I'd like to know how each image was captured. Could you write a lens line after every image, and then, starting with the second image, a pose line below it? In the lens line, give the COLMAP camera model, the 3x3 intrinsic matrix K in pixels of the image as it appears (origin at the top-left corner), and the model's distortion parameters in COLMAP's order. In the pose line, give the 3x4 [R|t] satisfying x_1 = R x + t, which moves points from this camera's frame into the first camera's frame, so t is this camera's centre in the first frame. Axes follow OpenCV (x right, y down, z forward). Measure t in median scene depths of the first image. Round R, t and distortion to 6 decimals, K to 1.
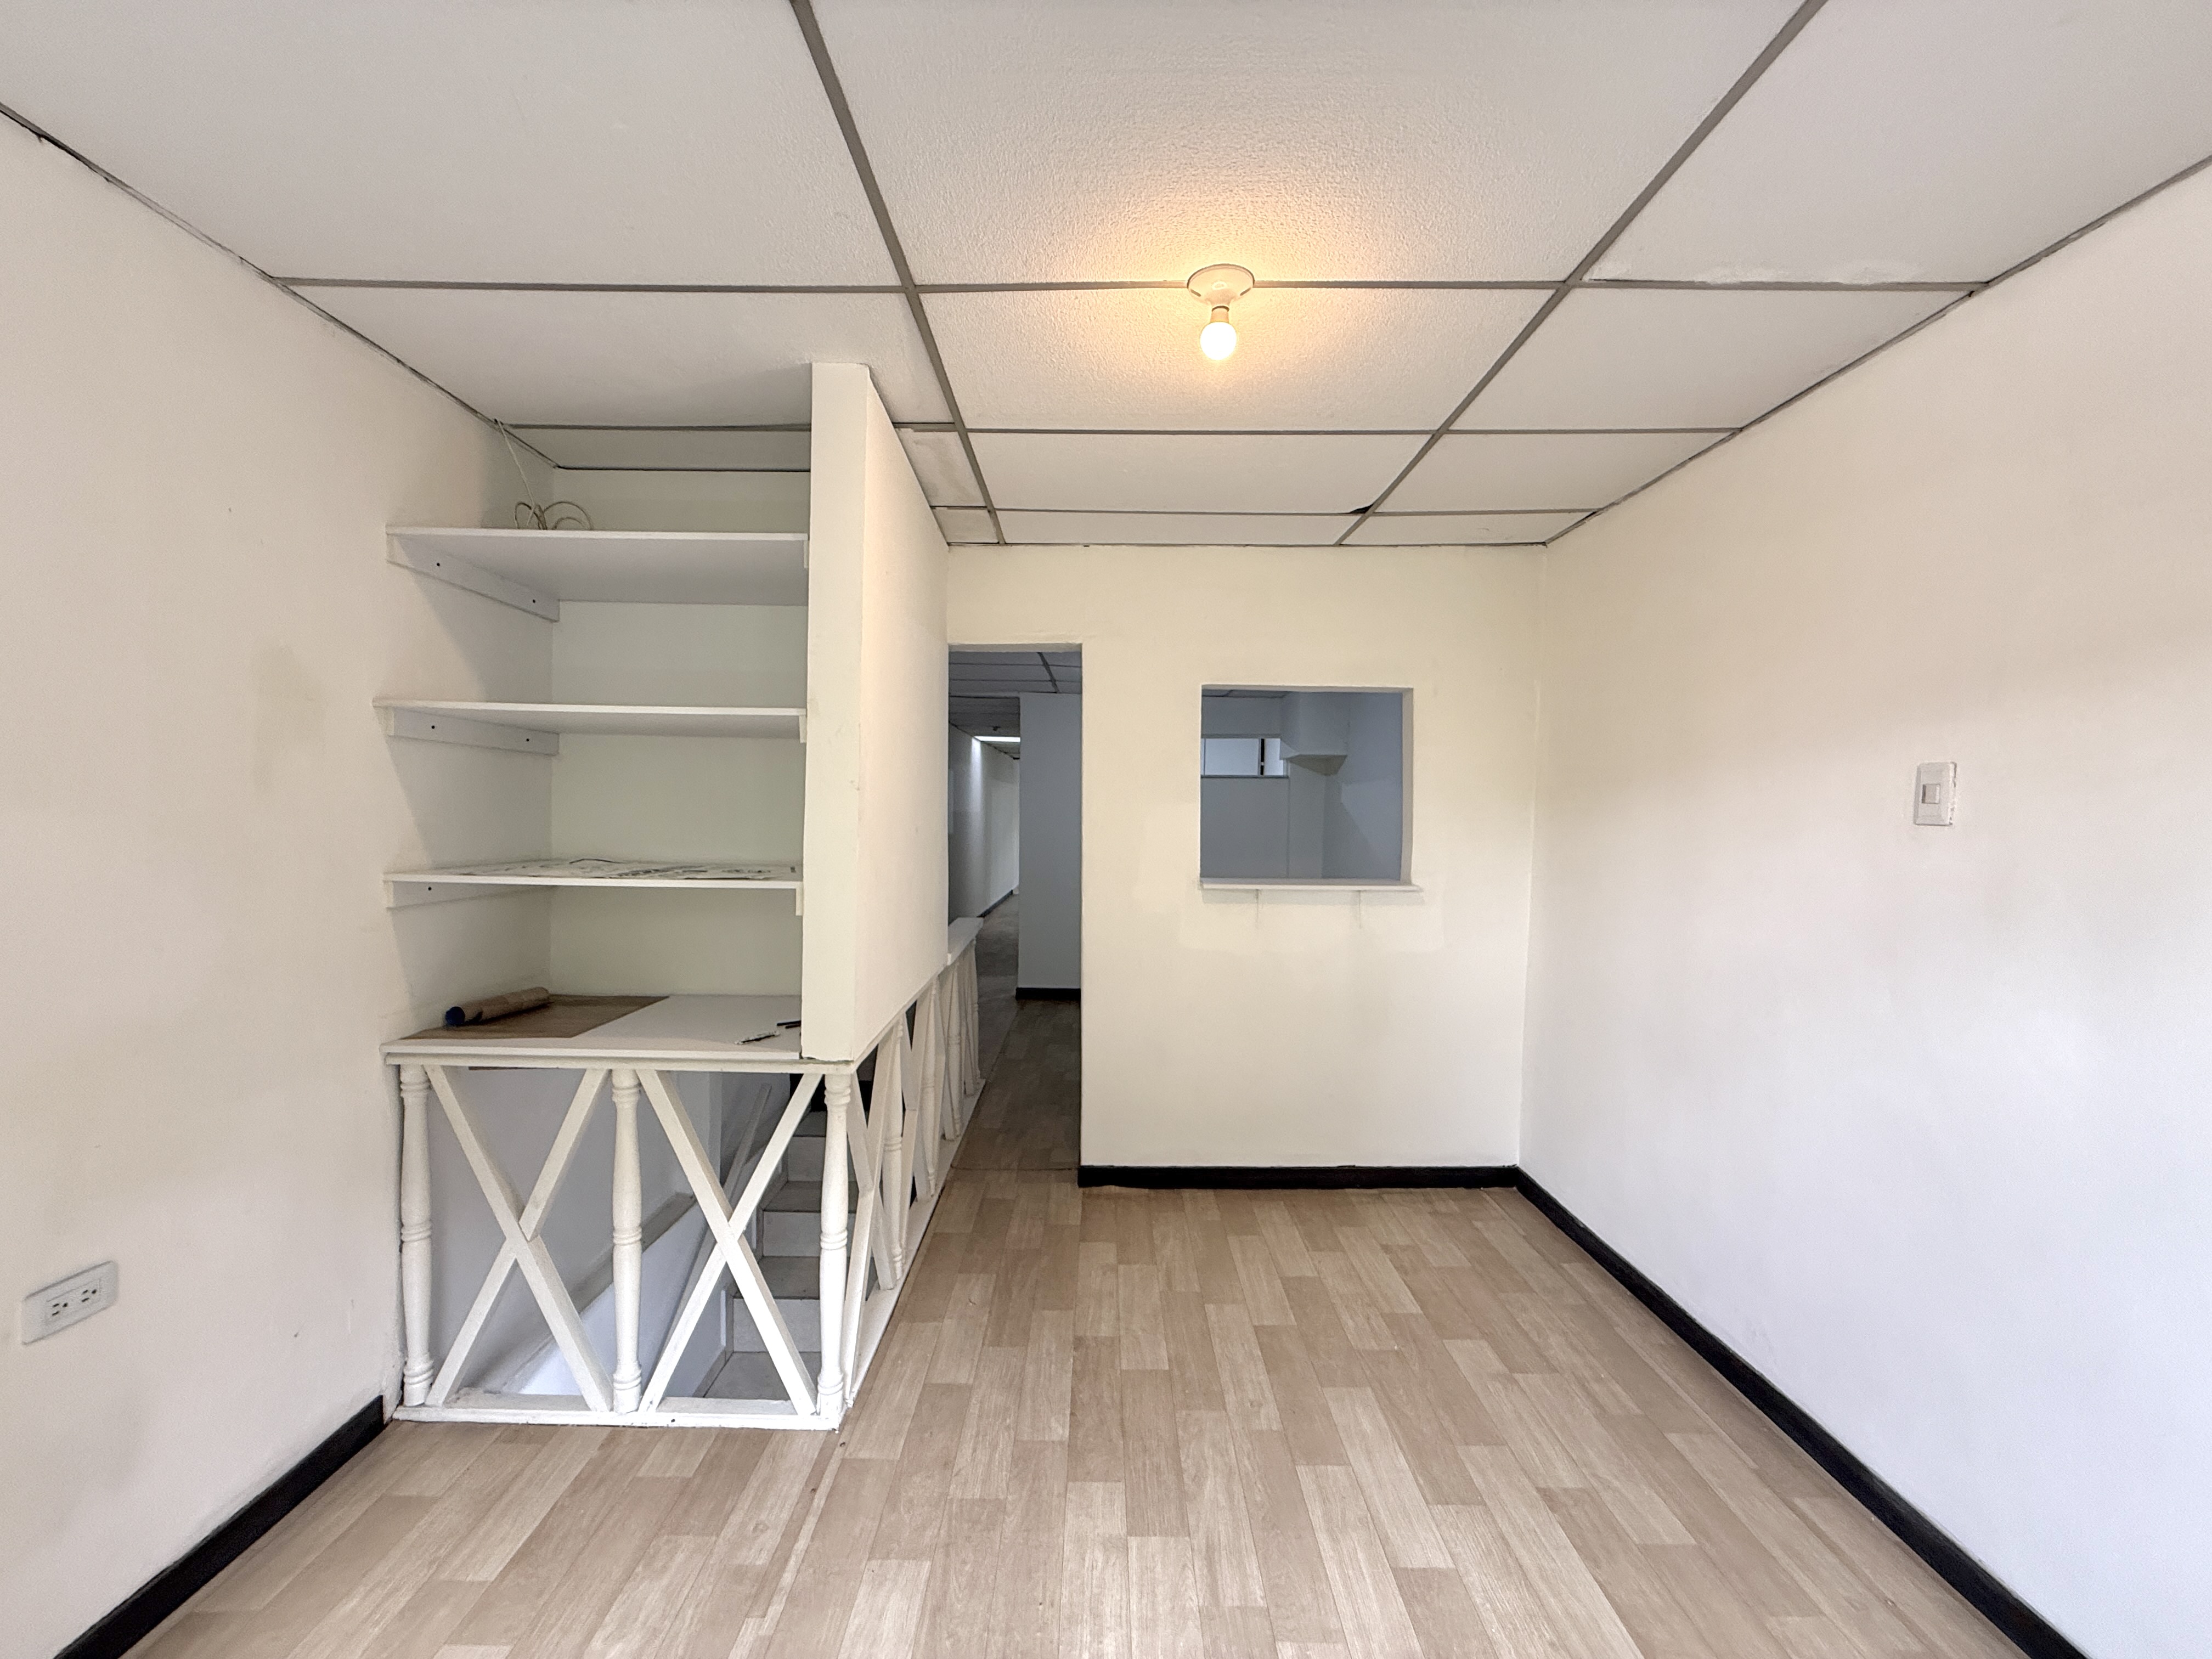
lens RADIAL K [[875.7, 0, 1091.3], [0, 875.7, 828.8], [0, 0, 1]] dist [-0.000539, -0.000123]
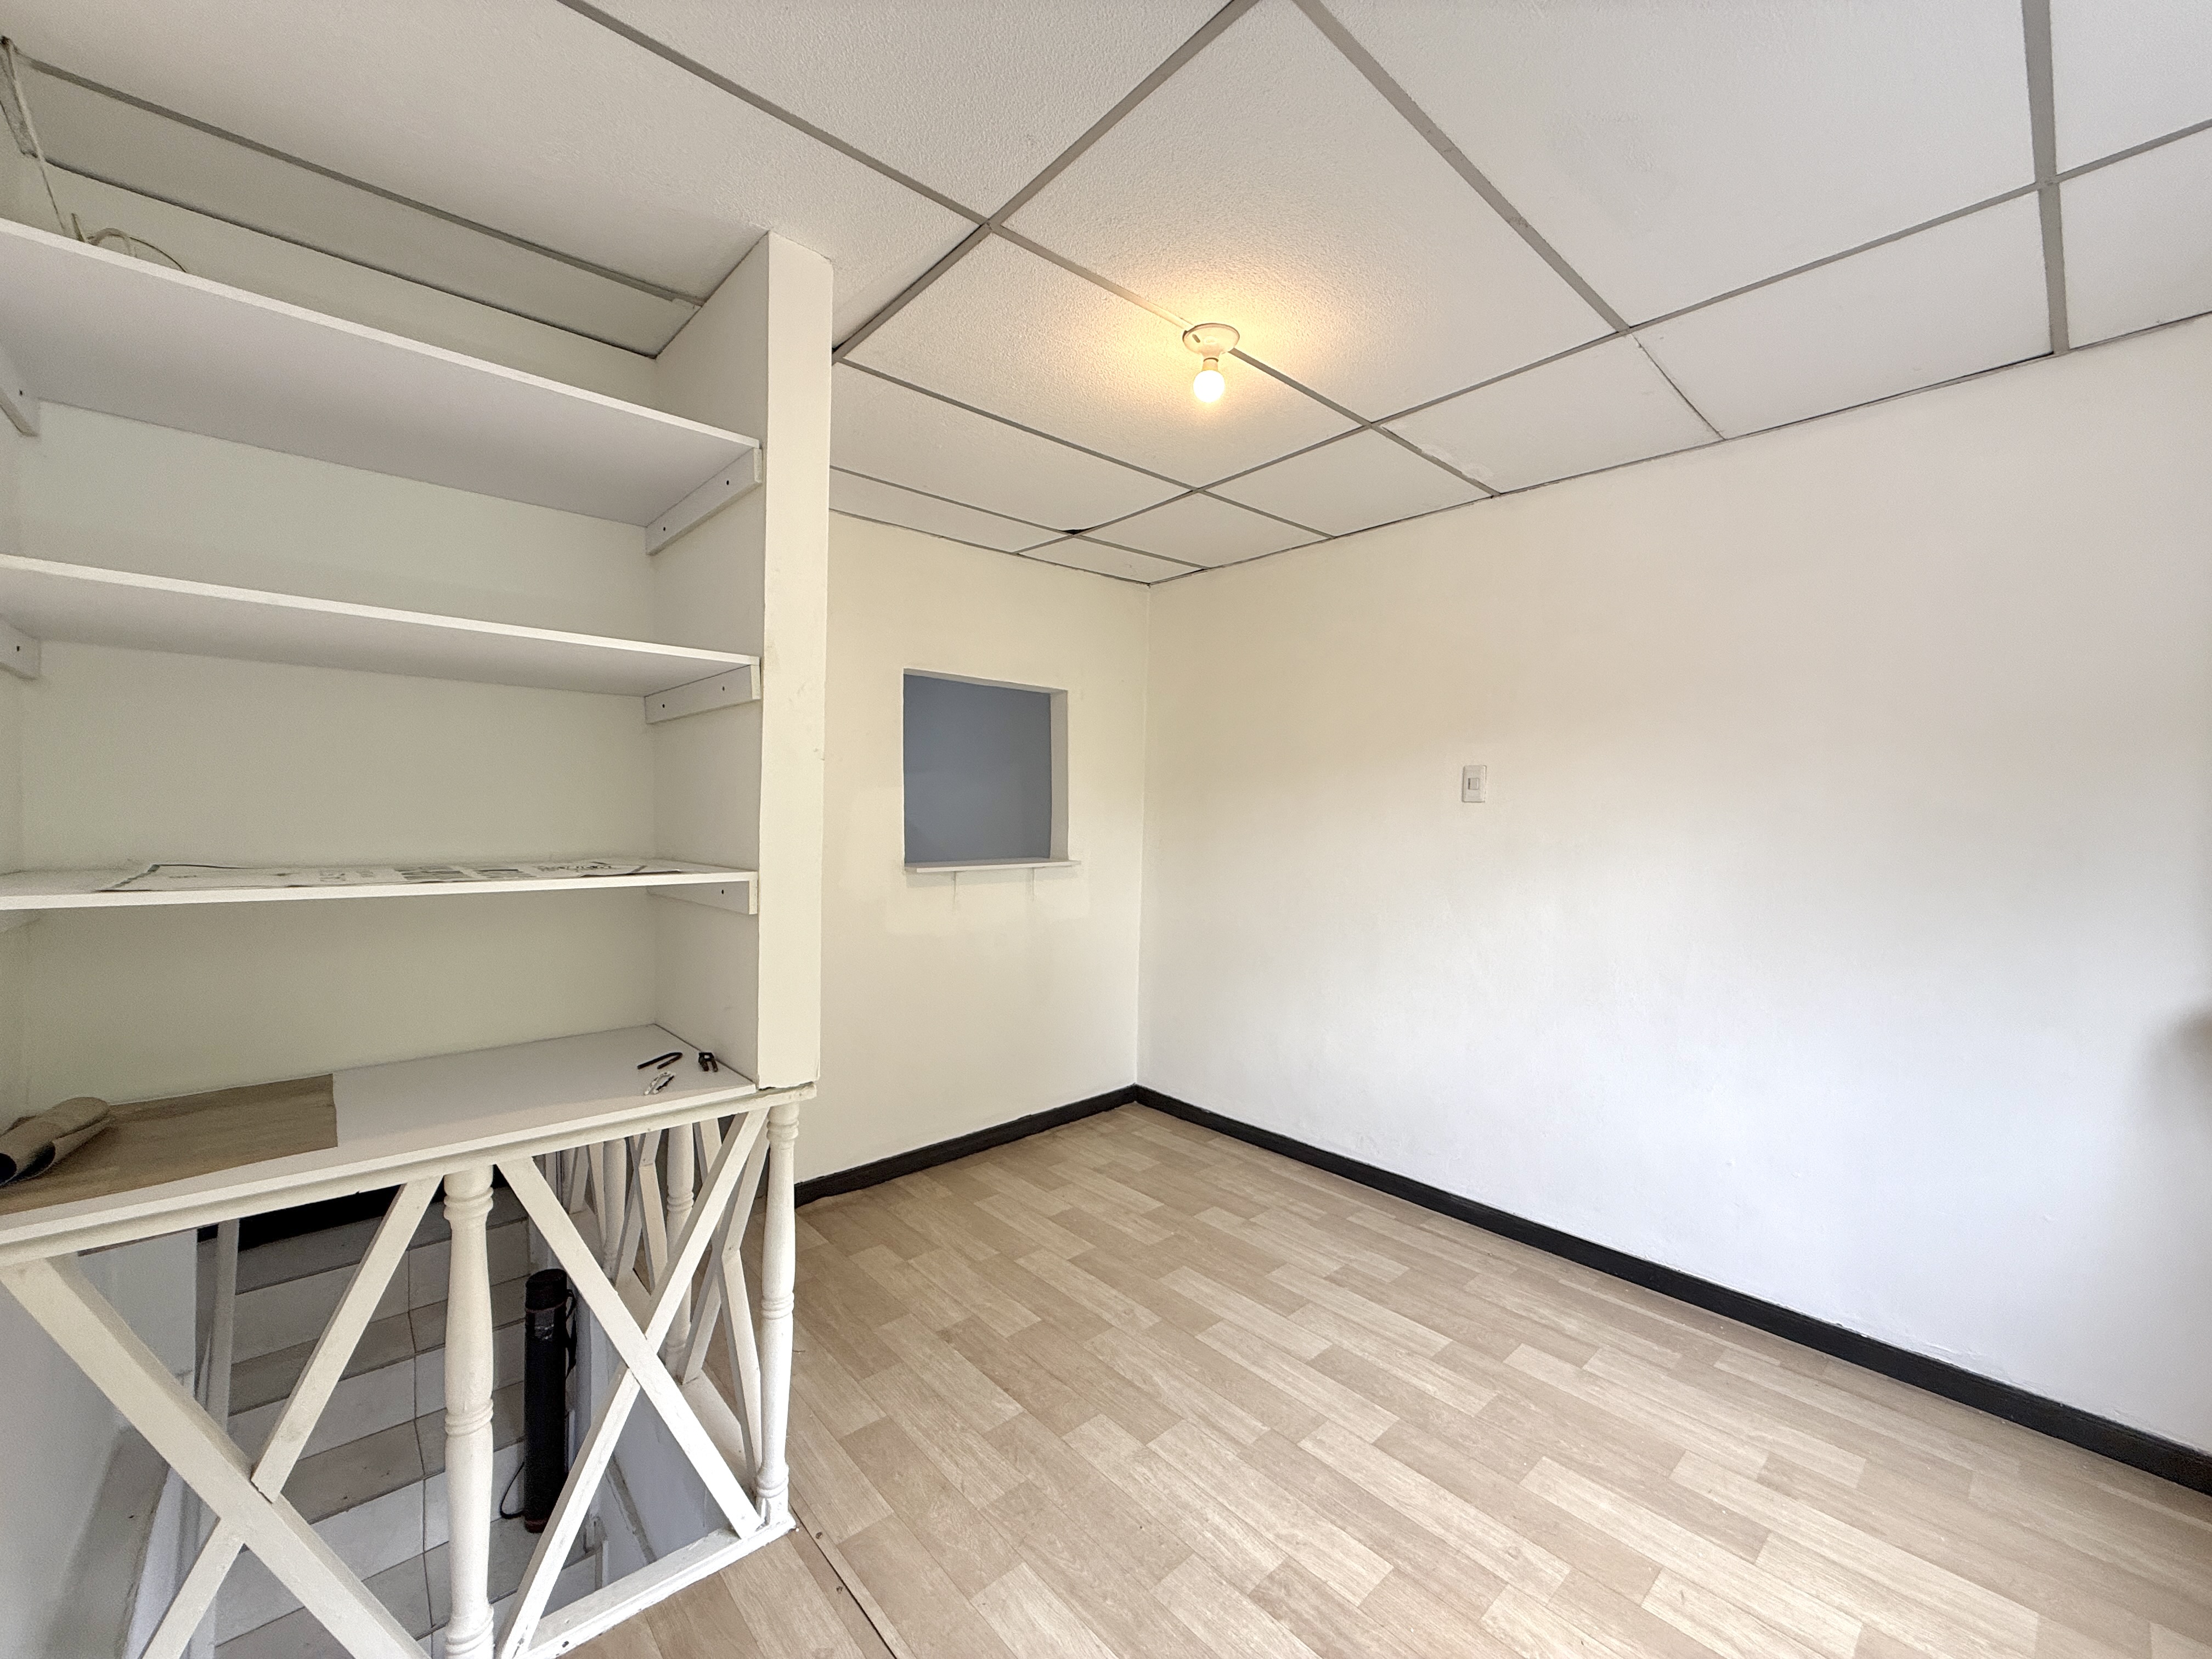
lens RADIAL K [[875.7, 0, 1100.7], [0, 875.7, 829.6], [0, 0, 1]] dist [-0.000539, -0.000123]
pose [[0.742997, -0.018869, 0.669029, -0.619230], [0.014512, 0.999822, 0.012083, 0.015991], [-0.669137, 0.000731, 0.743138, 0.186012]]
